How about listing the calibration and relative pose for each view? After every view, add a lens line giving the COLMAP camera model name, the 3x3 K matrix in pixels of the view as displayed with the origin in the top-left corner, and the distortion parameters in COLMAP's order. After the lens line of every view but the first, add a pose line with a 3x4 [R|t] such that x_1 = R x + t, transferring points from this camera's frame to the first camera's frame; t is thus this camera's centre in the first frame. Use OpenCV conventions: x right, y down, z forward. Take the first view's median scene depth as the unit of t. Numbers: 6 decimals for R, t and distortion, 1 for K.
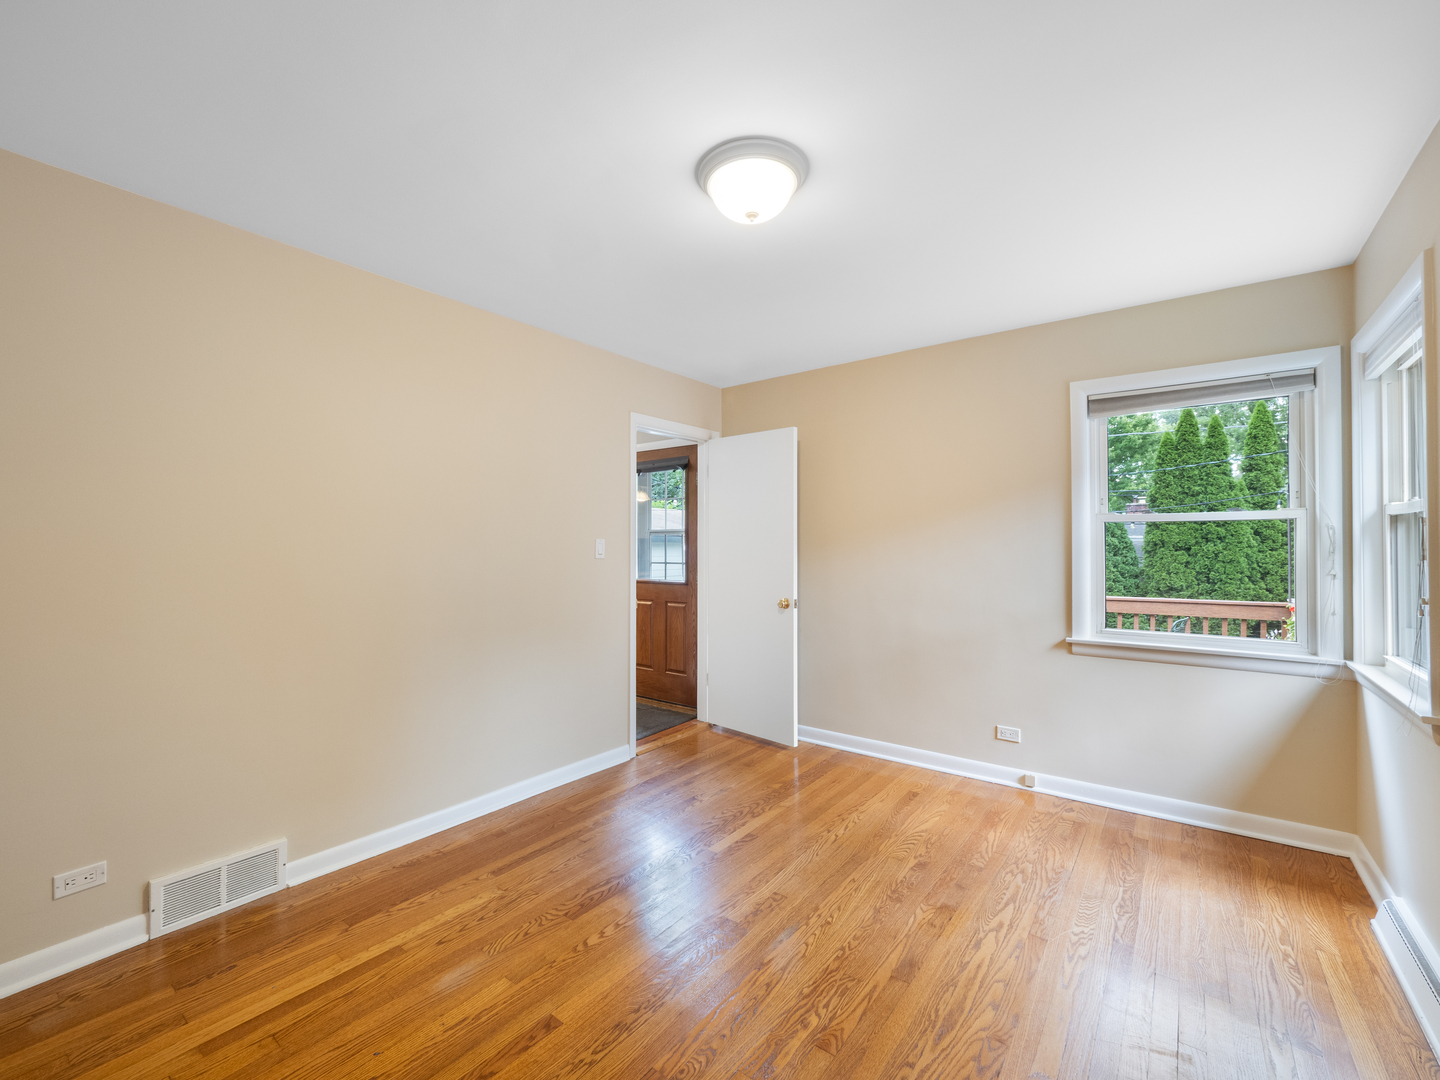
lens RADIAL K [[635.4, 0, 720.0], [0, 635.4, 540.0], [0, 0, 1]] dist [-0.001767, -0.000325]
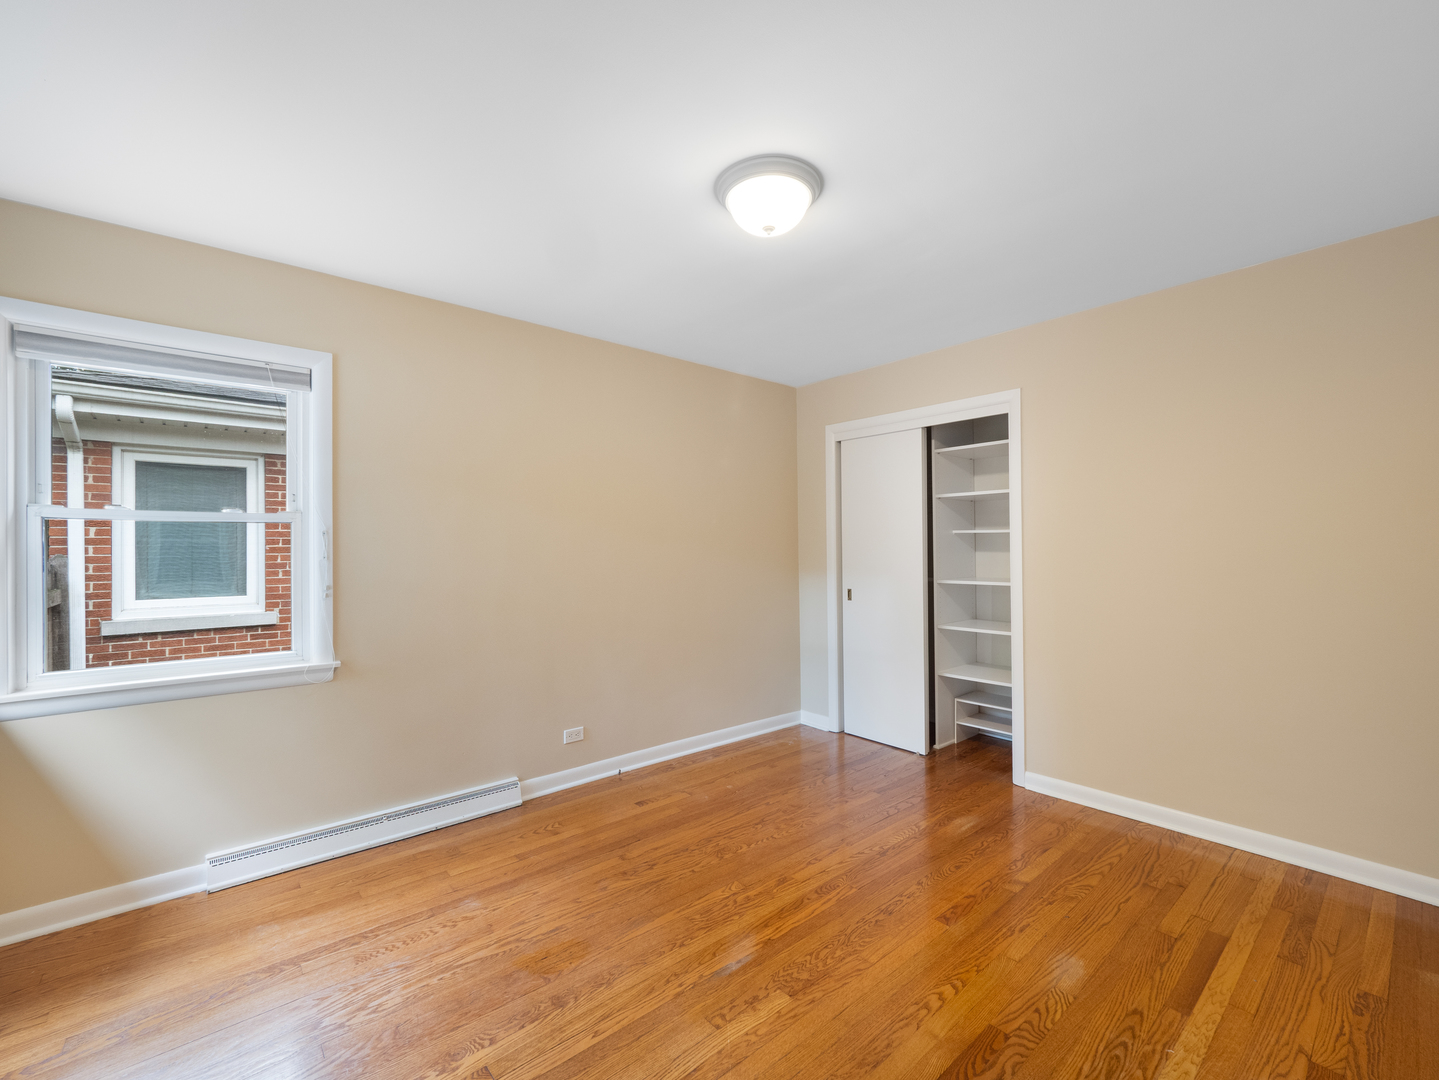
lens RADIAL K [[635.0, 0, 719.5], [0, 635.0, 540.0], [0, 0, 1]] dist [-0.001767, -0.000325]
pose [[-0.978958, 0.010096, 0.203811, -0.076620], [0.004415, 0.999590, -0.028307, 0.029823], [-0.204013, -0.026812, -0.978601, 1.976250]]
